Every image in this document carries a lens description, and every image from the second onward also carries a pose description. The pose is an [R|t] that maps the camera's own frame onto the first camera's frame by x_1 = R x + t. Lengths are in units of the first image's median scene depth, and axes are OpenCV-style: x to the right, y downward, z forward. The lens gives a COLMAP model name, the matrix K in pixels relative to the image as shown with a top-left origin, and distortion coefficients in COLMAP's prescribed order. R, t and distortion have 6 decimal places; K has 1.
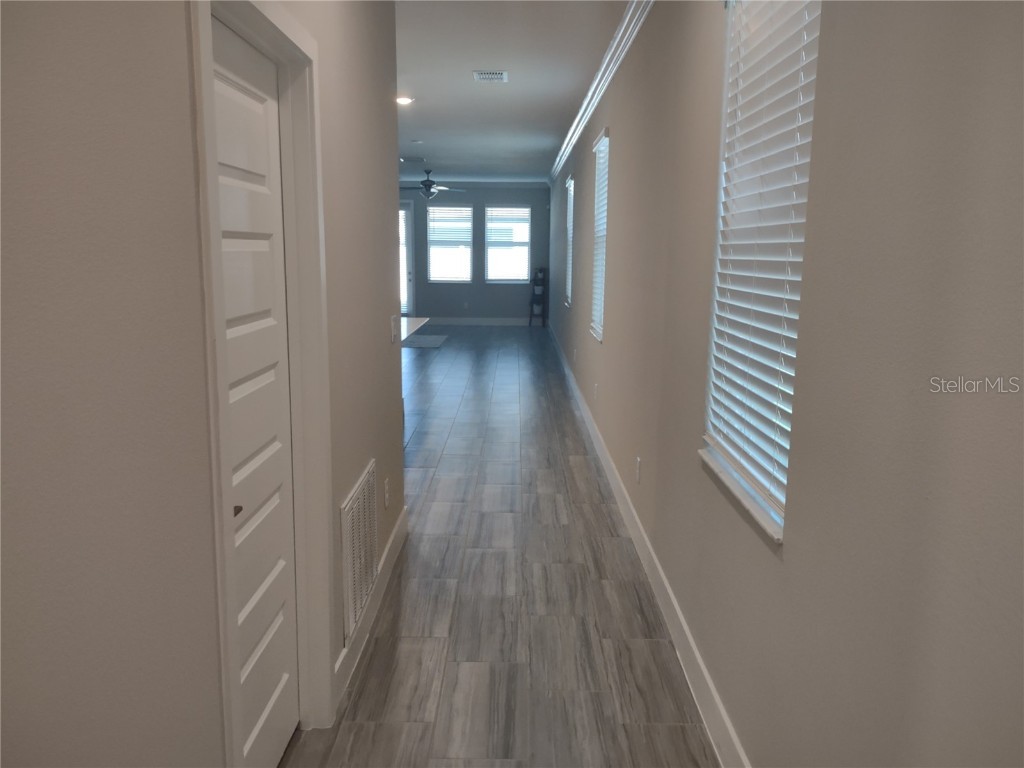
lens RADIAL K [[770.8, 0, 509.1], [0, 770.8, 380.0], [0, 0, 1]] dist [0.080160, -0.071005]
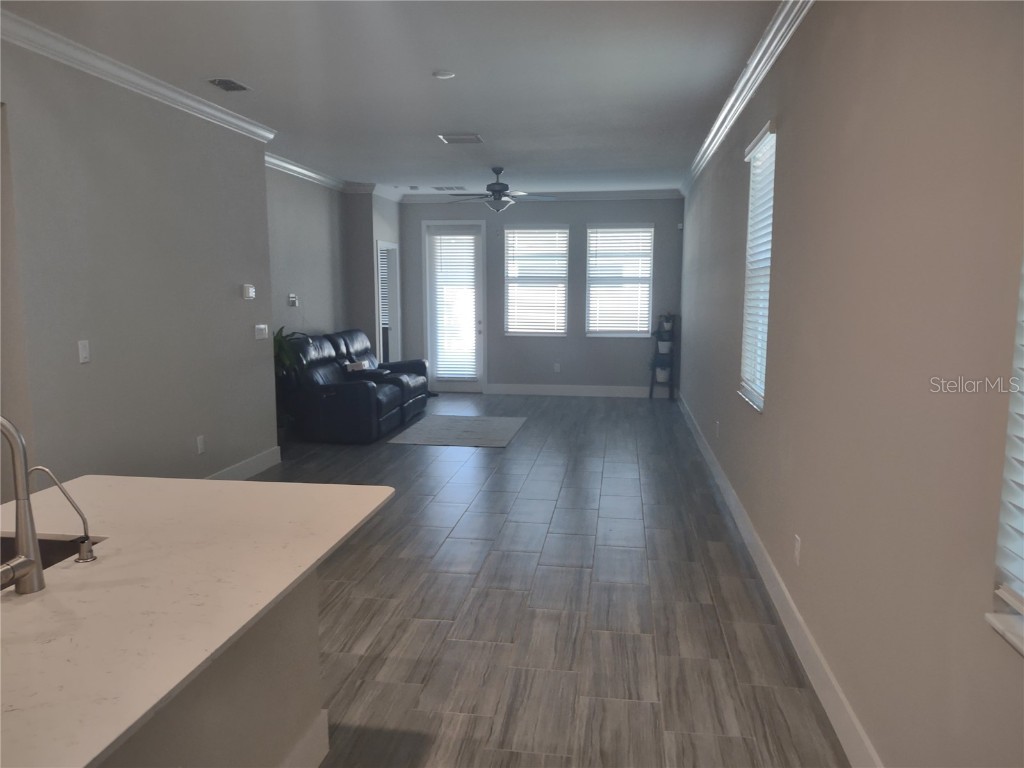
lens RADIAL K [[770.8, 0, 503.7], [0, 770.8, 380.1], [0, 0, 1]] dist [0.080160, -0.071005]
pose [[0.989669, 0.011008, -0.142950, -0.004088], [-0.018361, 0.998569, -0.050224, -0.050513], [0.142193, 0.052330, 0.988455, 0.307057]]
